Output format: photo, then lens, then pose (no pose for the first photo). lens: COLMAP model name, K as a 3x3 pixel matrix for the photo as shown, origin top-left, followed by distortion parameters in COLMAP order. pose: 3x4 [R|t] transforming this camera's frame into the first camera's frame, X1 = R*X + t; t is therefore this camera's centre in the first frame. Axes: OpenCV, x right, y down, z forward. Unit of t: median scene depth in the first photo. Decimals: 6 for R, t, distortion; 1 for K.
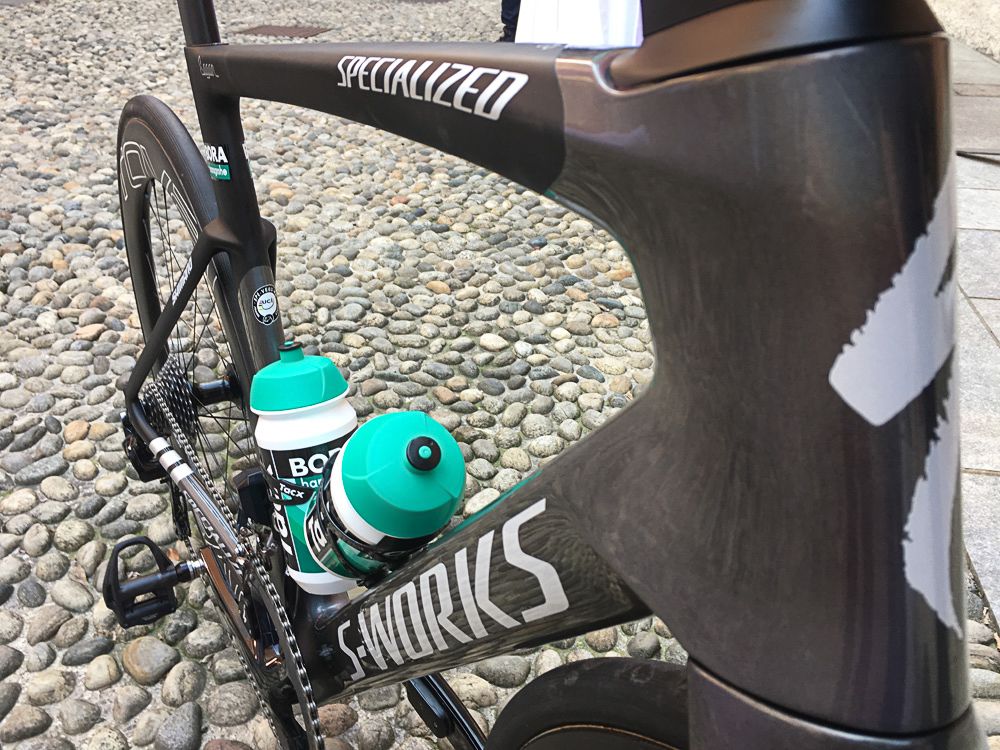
lens RADIAL K [[870.7, 0, 499.5], [0, 870.7, 376.6], [0, 0, 1]] dist [0.072648, -0.109653]
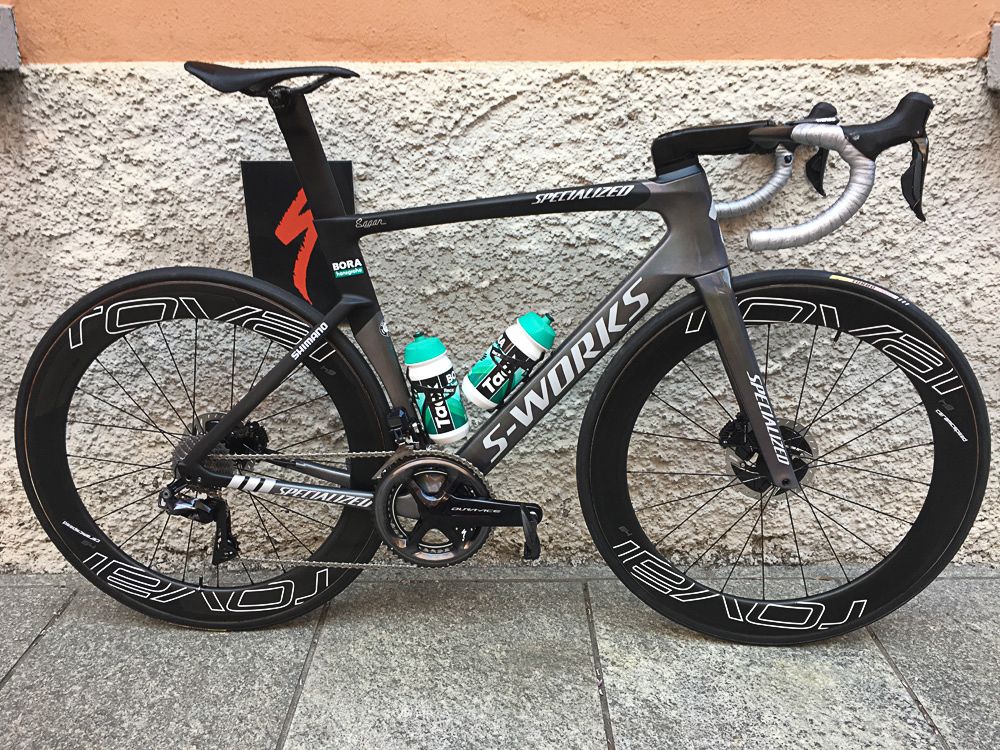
lens RADIAL K [[870.7, 0, 498.4], [0, 870.7, 380.3], [0, 0, 1]] dist [0.072648, -0.109653]
pose [[0.554779, -0.245697, 0.794892, -2.552703], [0.407036, 0.913410, -0.001752, 0.210805], [-0.725632, 0.324522, 0.606748, -0.636084]]
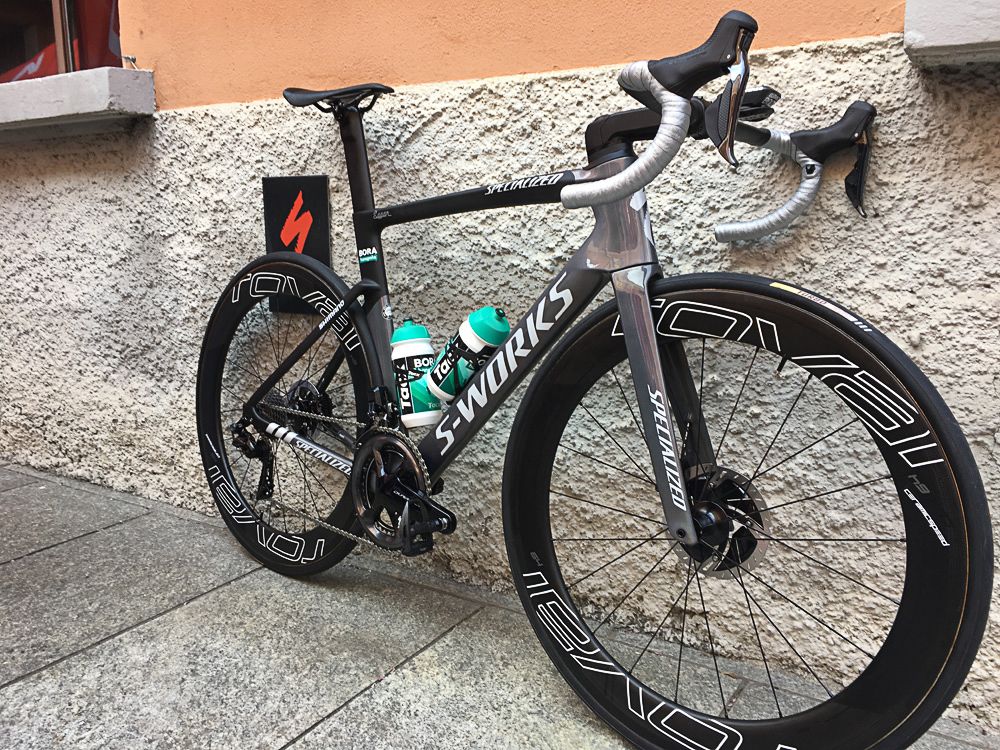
lens RADIAL K [[870.7, 0, 502.6], [0, 870.7, 377.2], [0, 0, 1]] dist [0.072648, -0.109653]
pose [[0.922204, -0.042778, 0.384331, -0.922464], [0.171757, 0.935762, -0.307975, 1.335128], [-0.346468, 0.350027, 0.870311, -1.776795]]
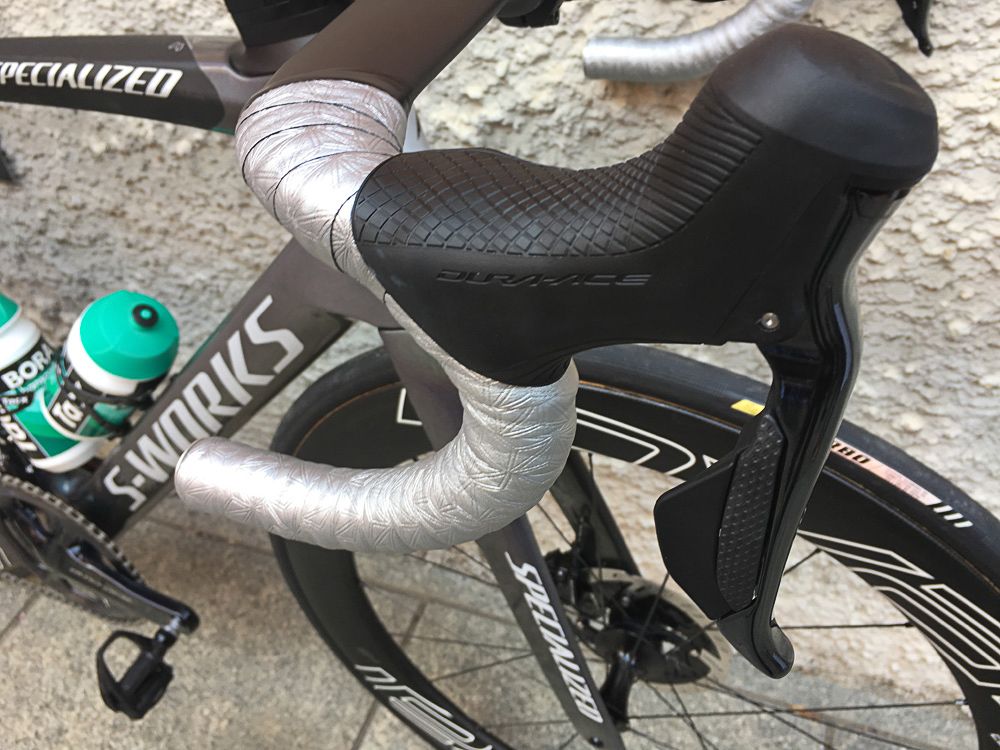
lens RADIAL K [[870.7, 0, 504.7], [0, 870.7, 375.0], [0, 0, 1]] dist [0.072648, -0.109653]
pose [[0.811437, -0.419558, 0.406867, -0.222200], [0.320695, 0.901637, 0.290182, -0.048538], [-0.488594, -0.104985, 0.866172, -0.499048]]
